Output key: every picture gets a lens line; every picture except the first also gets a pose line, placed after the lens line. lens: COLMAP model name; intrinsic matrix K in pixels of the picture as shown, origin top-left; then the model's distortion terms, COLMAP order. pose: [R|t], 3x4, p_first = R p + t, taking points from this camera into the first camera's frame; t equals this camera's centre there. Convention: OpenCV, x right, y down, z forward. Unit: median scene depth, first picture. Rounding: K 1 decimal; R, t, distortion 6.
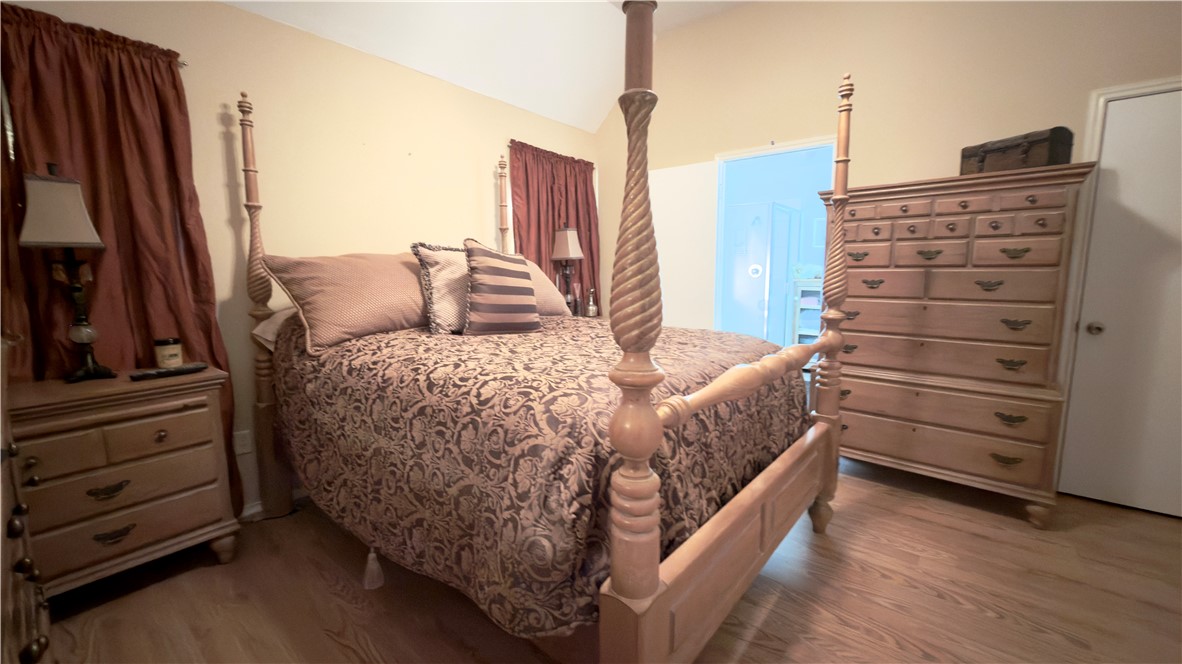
lens RADIAL K [[473.7, 0, 592.6], [0, 473.7, 332.9], [0, 0, 1]] dist [0.001407, 0.000399]
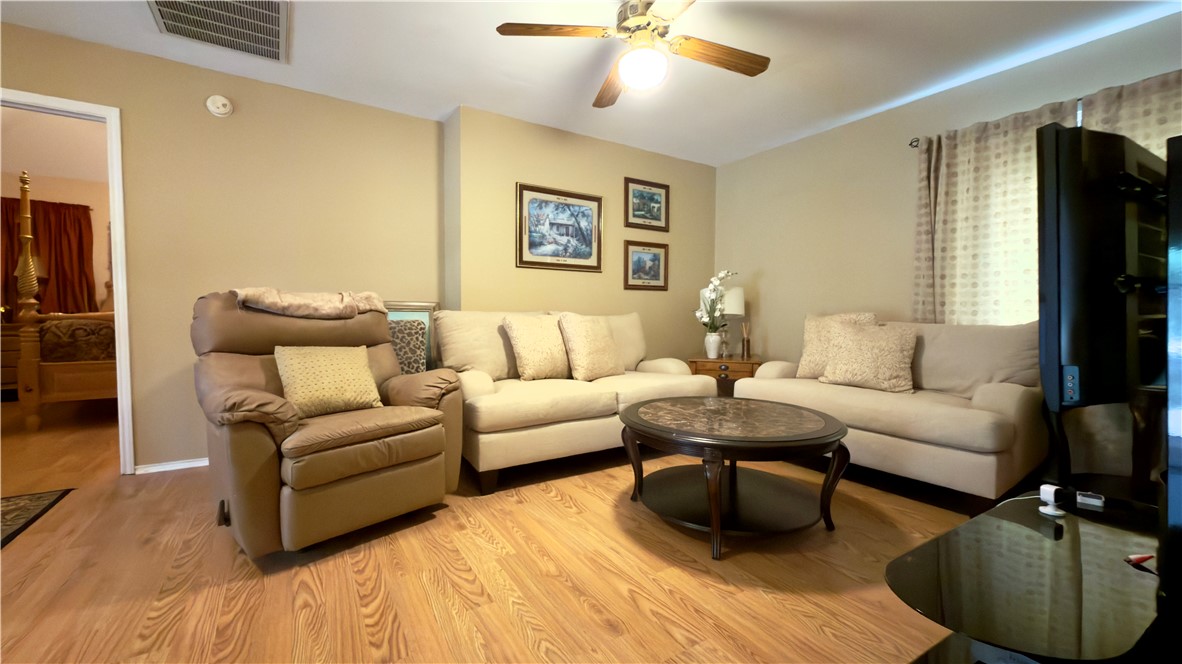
lens RADIAL K [[473.7, 0, 592.6], [0, 473.7, 332.9], [0, 0, 1]] dist [0.001407, 0.000399]
pose [[0.951125, 0.021071, -0.308088, 2.957936], [-0.049083, 0.995302, -0.083457, 0.224238], [0.304882, 0.094500, 0.947690, -0.665841]]
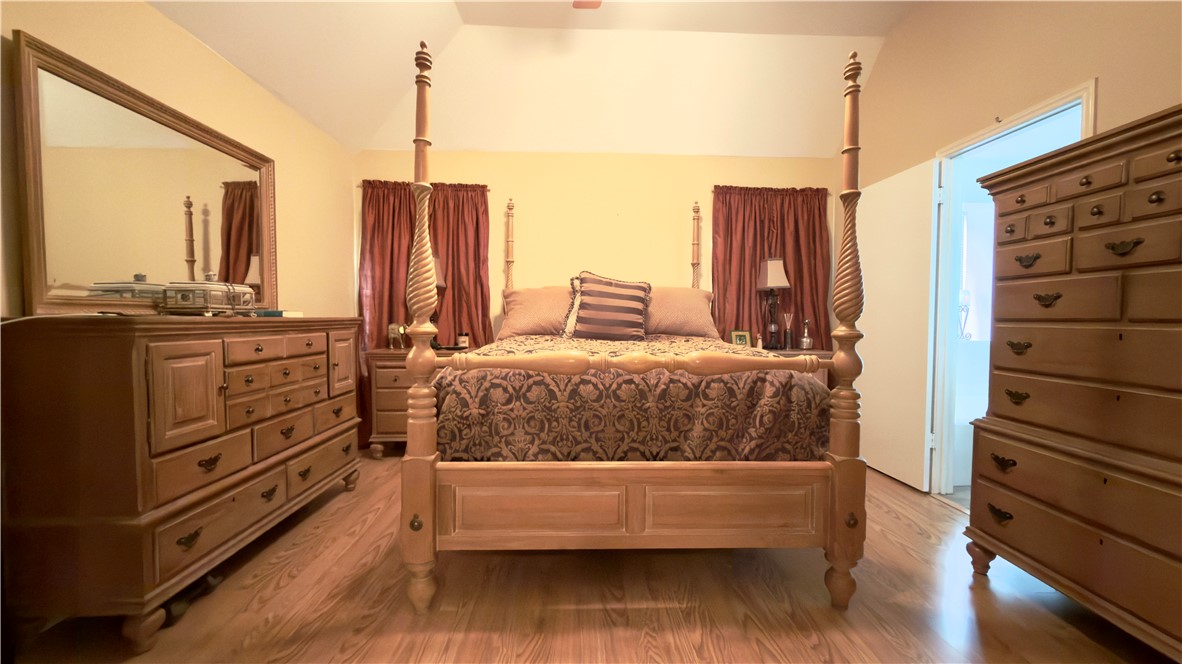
lens RADIAL K [[473.7, 0, 592.6], [0, 473.7, 332.9], [0, 0, 1]] dist [0.001407, 0.000399]
pose [[0.657273, 0.031205, -0.753006, 0.962118], [-0.106482, 0.992965, -0.051796, 0.060697], [0.746092, 0.114226, 0.655972, 0.149525]]
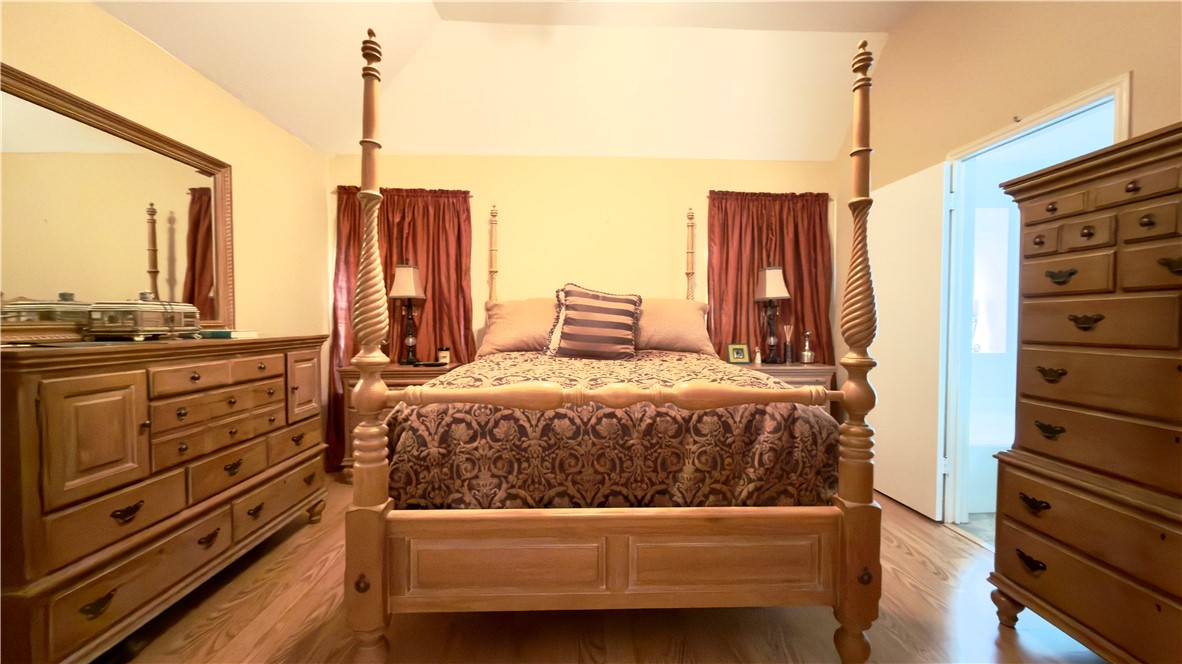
lens RADIAL K [[473.7, 0, 592.6], [0, 473.7, 332.9], [0, 0, 1]] dist [0.001407, 0.000399]
pose [[0.659668, 0.023197, -0.751199, 0.899324], [-0.102654, 0.992937, -0.059484, 0.007125], [0.744513, 0.116353, 0.657390, 0.253046]]
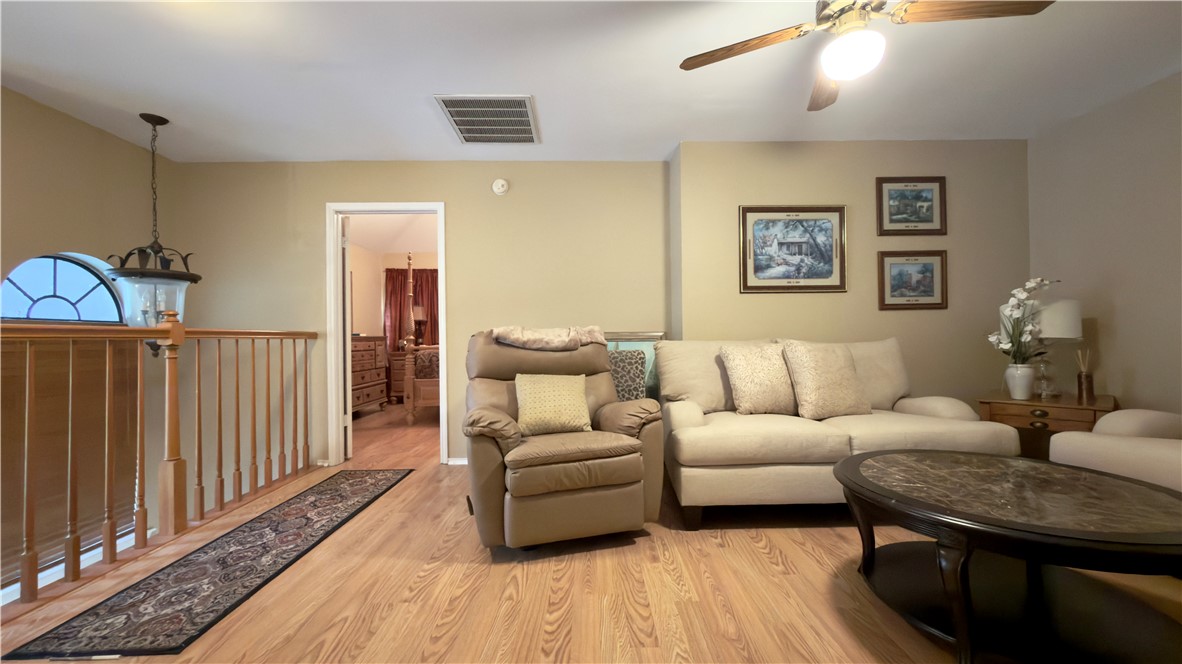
lens RADIAL K [[473.7, 0, 592.6], [0, 473.7, 332.9], [0, 0, 1]] dist [0.001407, 0.000399]
pose [[0.647175, -0.013313, -0.762225, 3.102620], [-0.089330, 0.991635, -0.093167, 0.186809], [0.757089, 0.128385, 0.640572, -0.551072]]
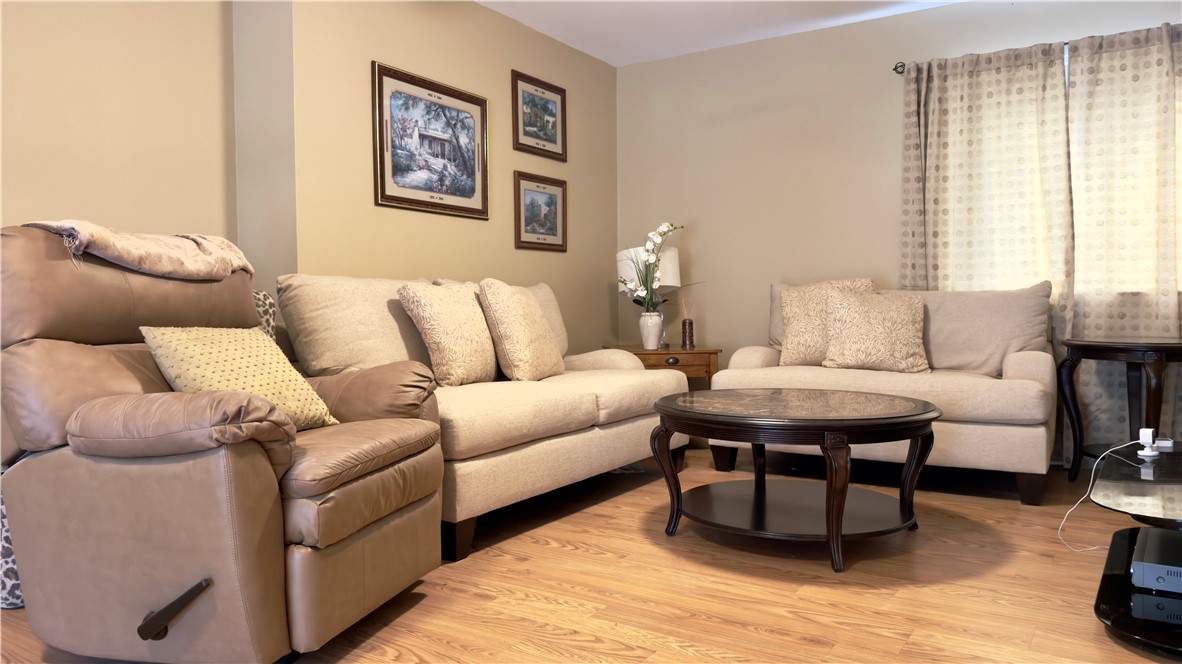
lens RADIAL K [[823.1, 0, 596.9], [0, 823.1, 335.4], [0, 0, 1]] dist [0.116695, -0.171874]
pose [[0.992437, -0.009833, 0.122361, 2.312872], [0.021538, 0.995272, -0.094706, 0.333098], [-0.120851, 0.096625, 0.987957, -0.995135]]
